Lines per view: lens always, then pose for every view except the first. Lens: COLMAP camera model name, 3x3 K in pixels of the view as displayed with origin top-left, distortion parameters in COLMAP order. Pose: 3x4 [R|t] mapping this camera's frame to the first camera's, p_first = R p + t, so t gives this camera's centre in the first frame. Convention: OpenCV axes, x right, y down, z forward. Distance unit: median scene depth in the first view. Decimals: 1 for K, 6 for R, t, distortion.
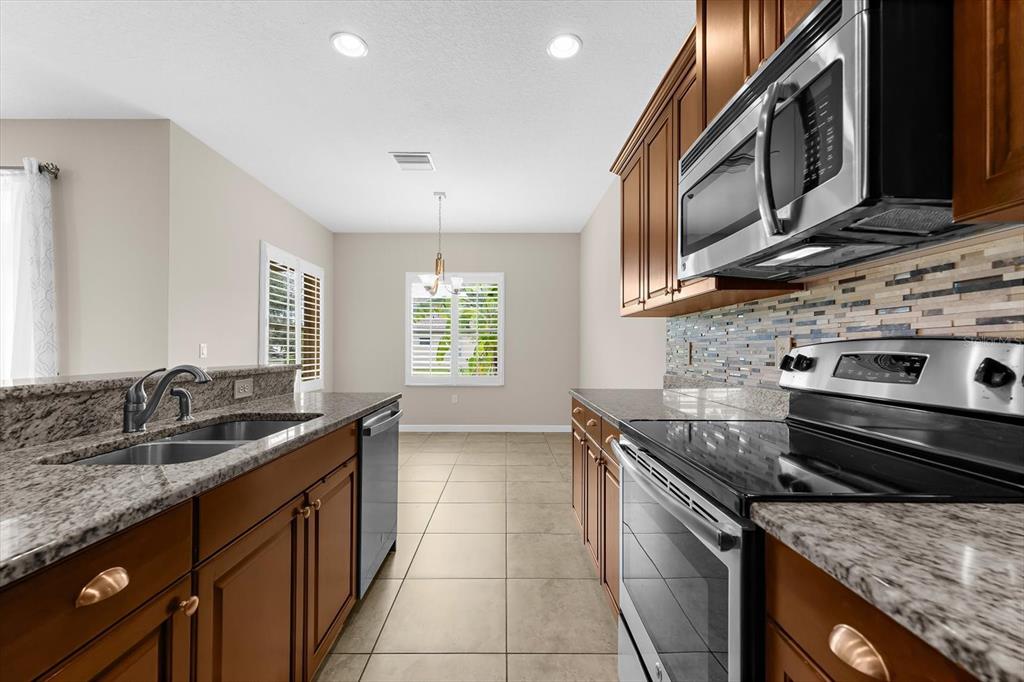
lens RADIAL K [[425.6, 0, 509.3], [0, 425.6, 346.6], [0, 0, 1]] dist [0.006659, -0.000443]
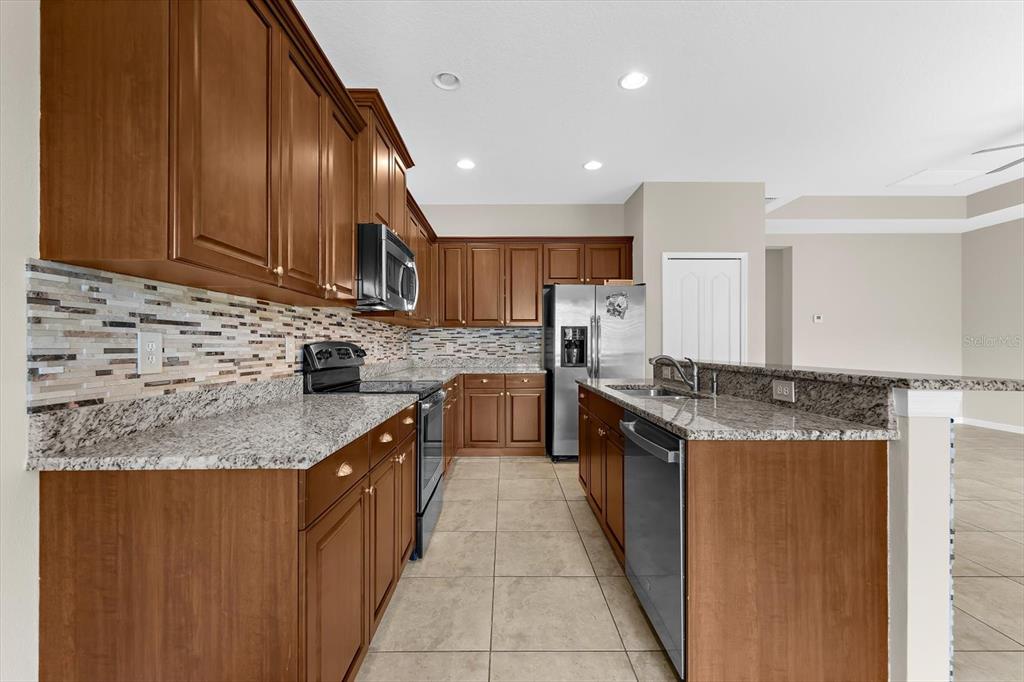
lens RADIAL K [[425.6, 0, 509.3], [0, 425.6, 346.6], [0, 0, 1]] dist [0.006659, -0.000443]
pose [[-0.999990, -0.004419, 0.000768, -0.040305], [-0.004427, 0.999944, -0.009615, 0.014286], [-0.000725, -0.009619, -0.999953, 1.846672]]
